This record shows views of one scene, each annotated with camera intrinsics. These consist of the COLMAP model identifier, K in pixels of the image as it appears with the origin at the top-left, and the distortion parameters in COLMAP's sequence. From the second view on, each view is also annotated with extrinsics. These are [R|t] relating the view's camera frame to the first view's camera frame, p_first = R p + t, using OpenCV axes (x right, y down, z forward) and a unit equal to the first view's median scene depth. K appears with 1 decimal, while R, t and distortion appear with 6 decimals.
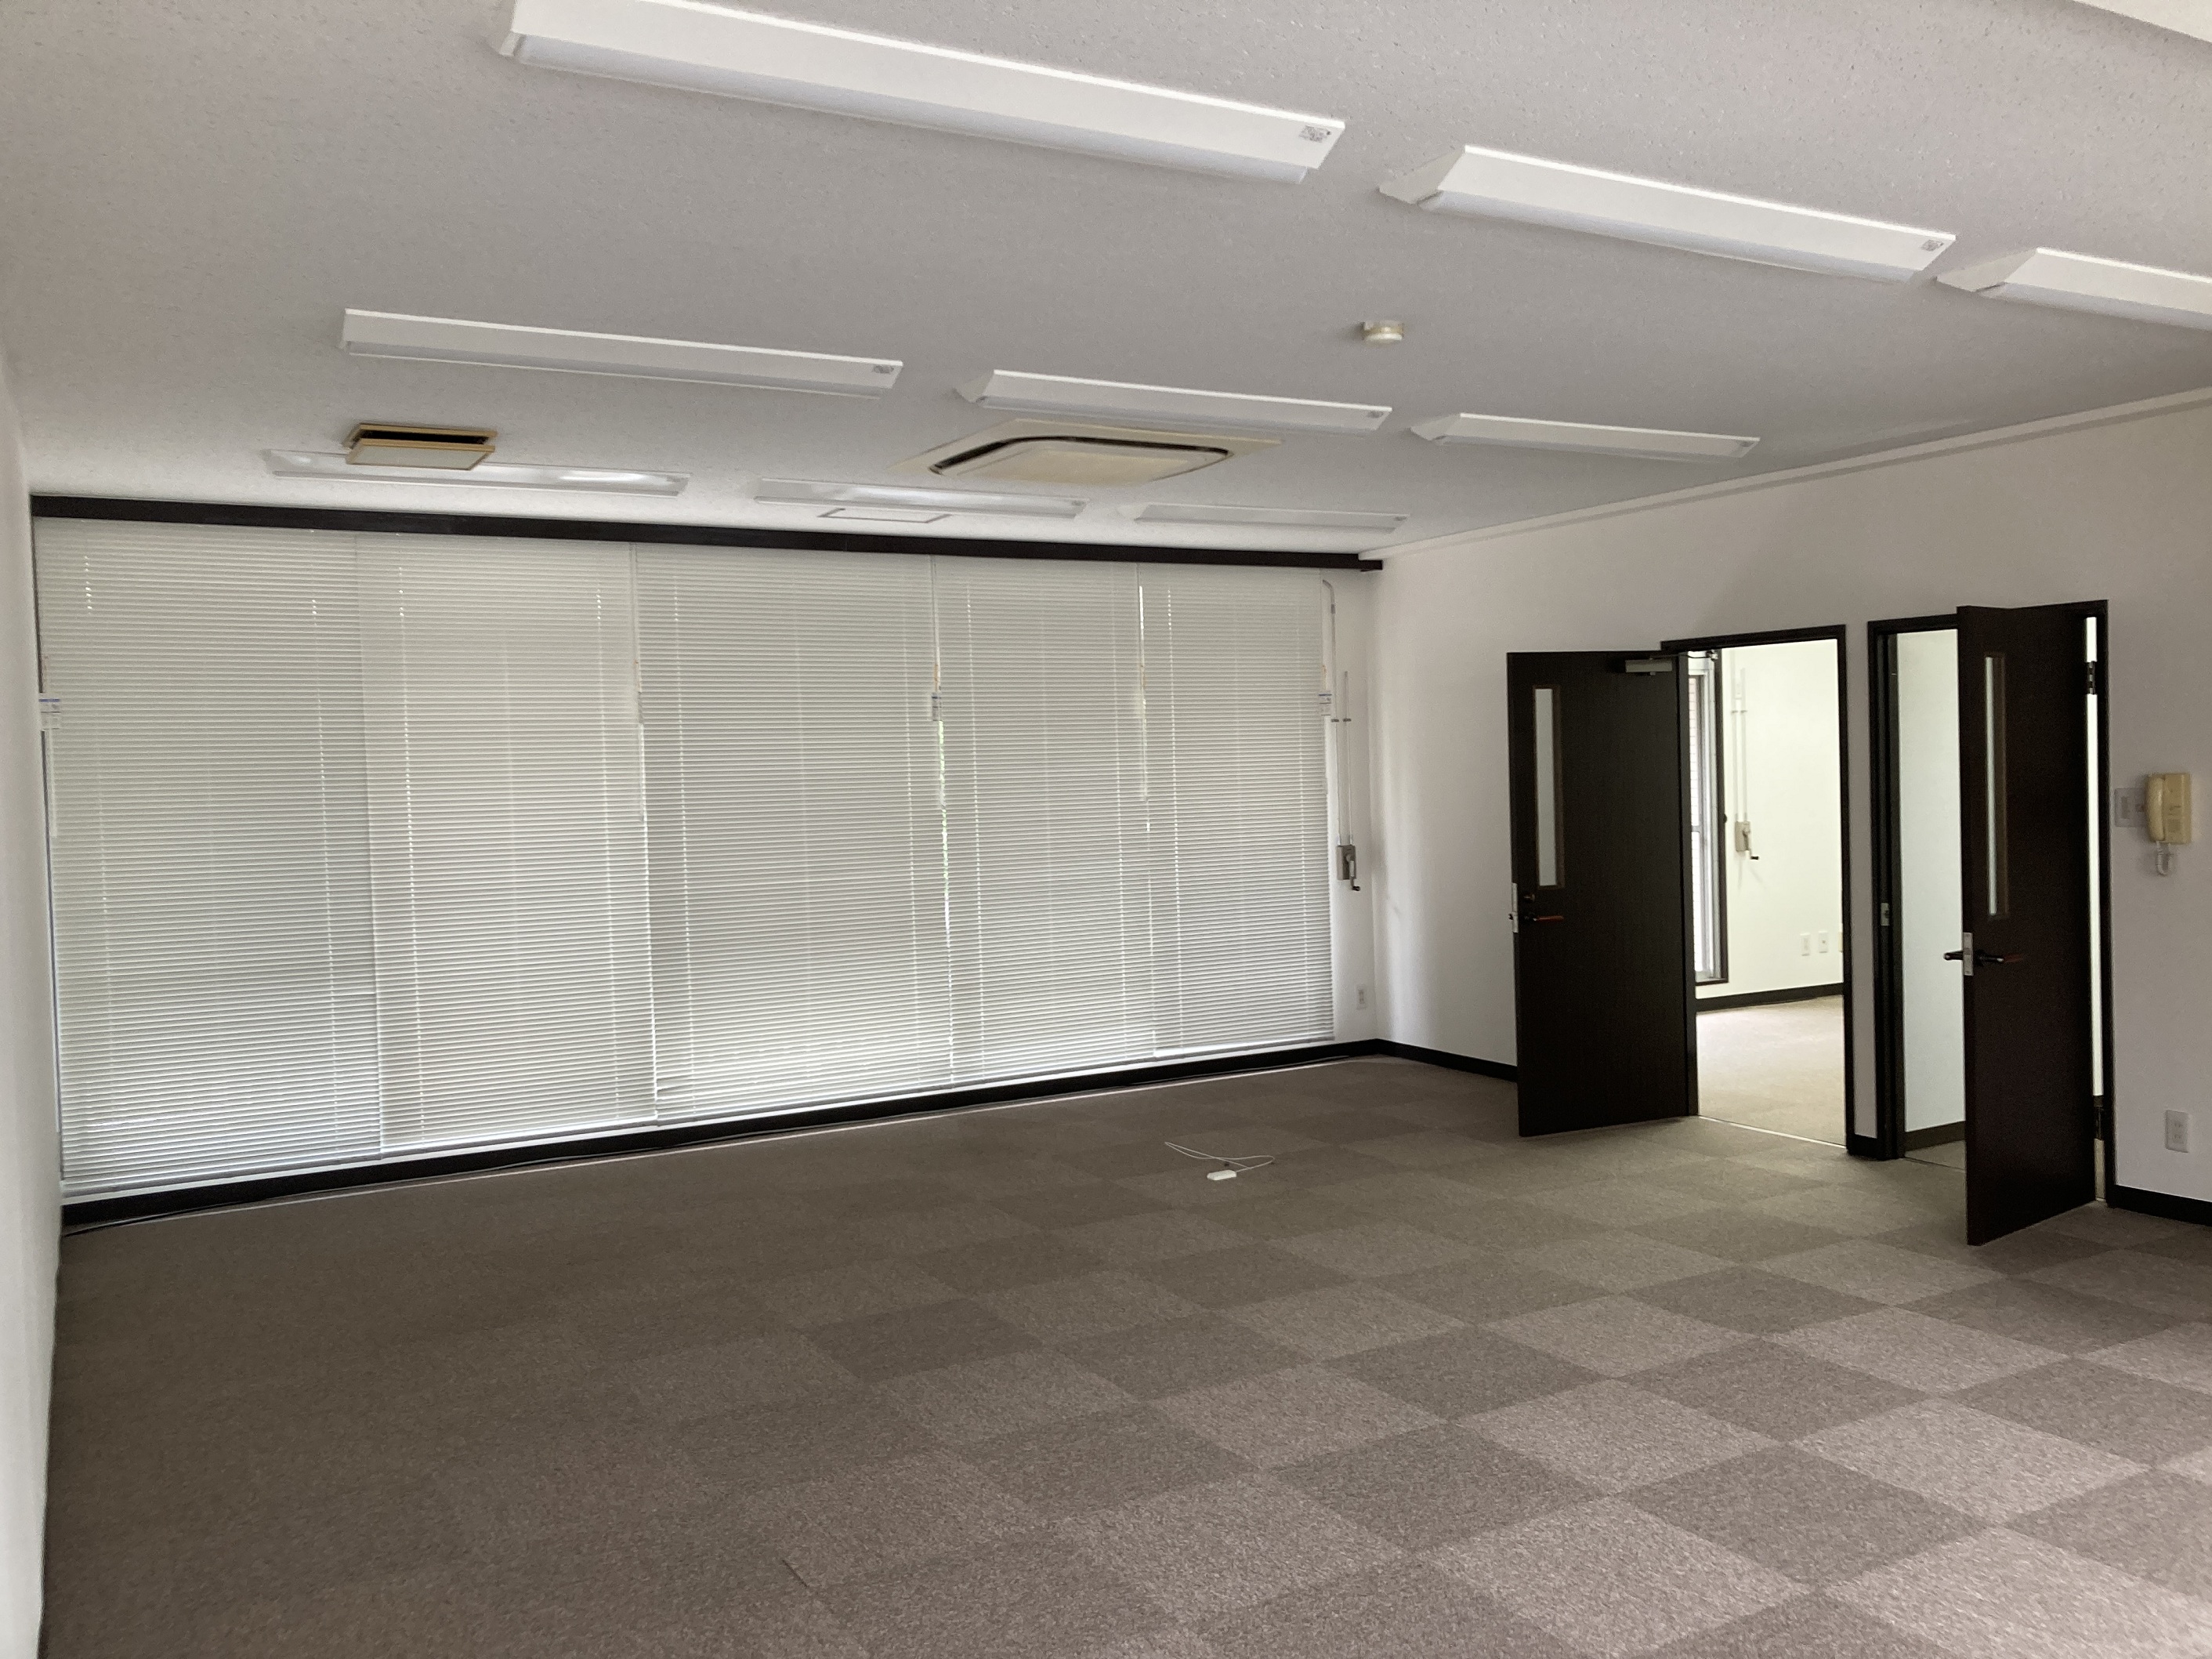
lens RADIAL K [[1843.5, 0, 1106.0], [0, 1843.5, 813.5], [0, 0, 1]] dist [0.014138, 0.001296]
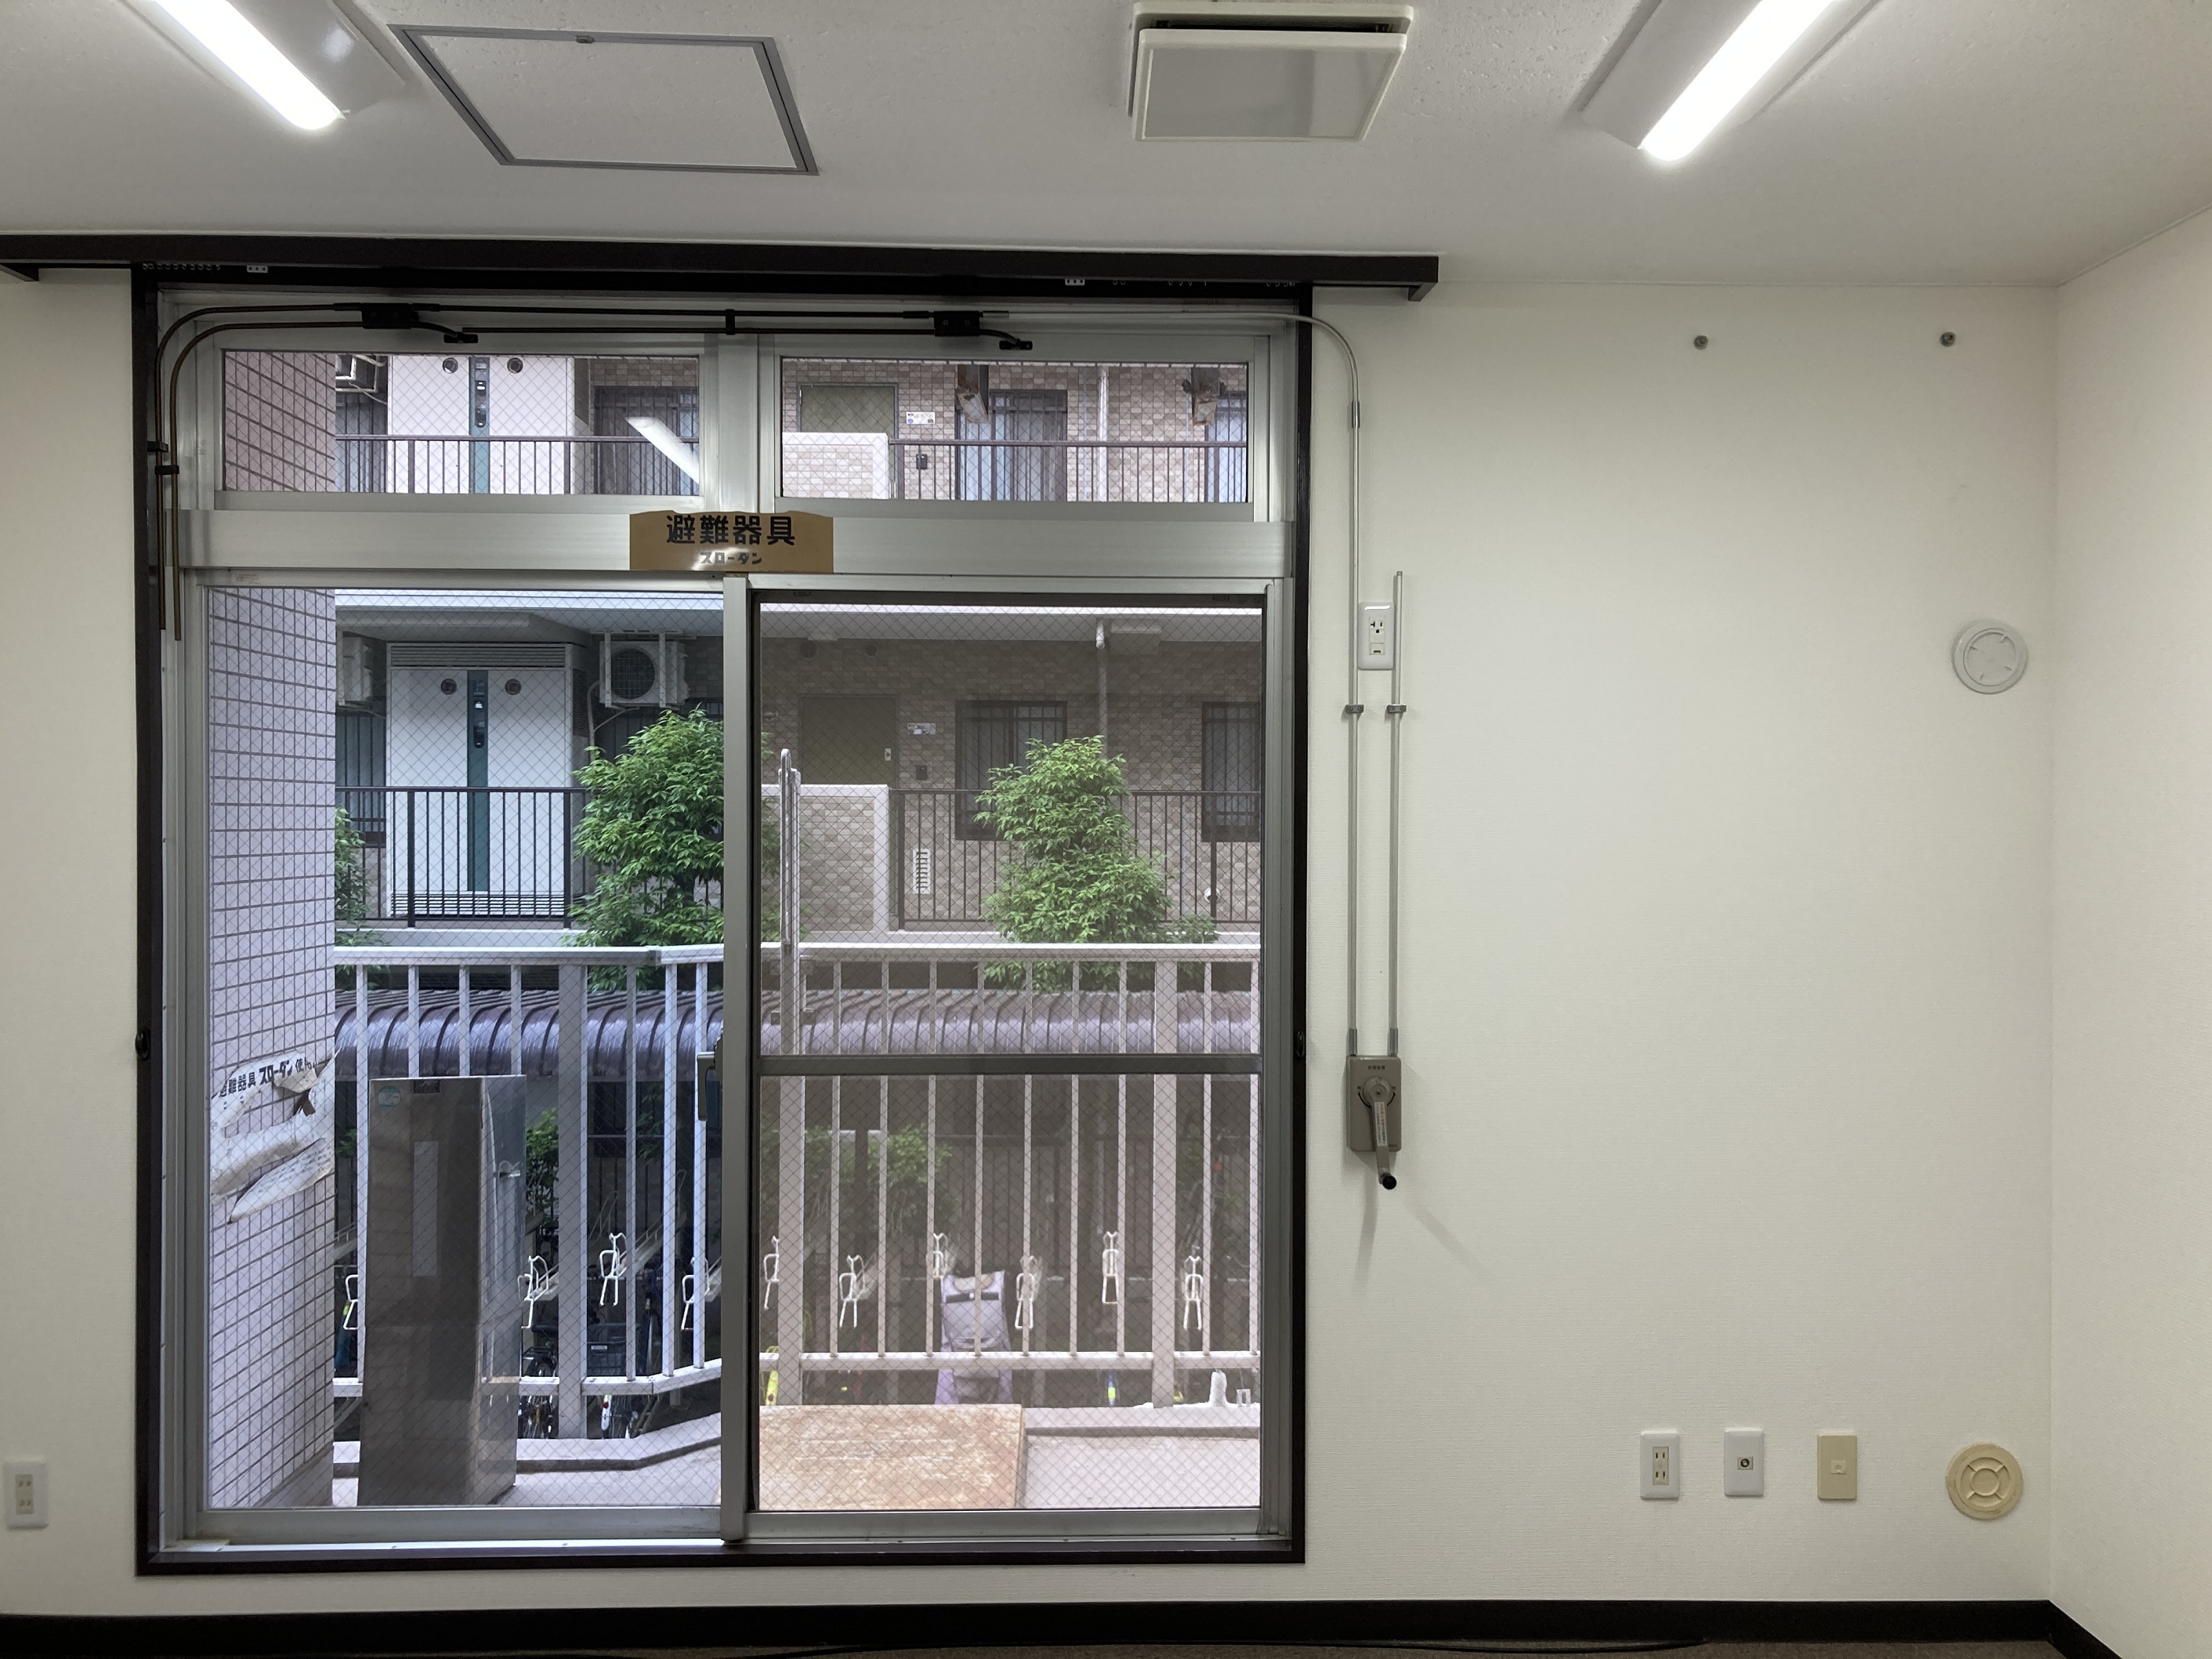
lens RADIAL K [[1843.5, 0, 1106.0], [0, 1843.5, 813.5], [0, 0, 1]] dist [0.014138, 0.001296]
pose [[0.879127, 0.029370, -0.475681, 1.864443], [-0.040721, 0.999078, -0.013572, -0.127235], [0.474844, 0.031302, 0.879513, 2.869491]]
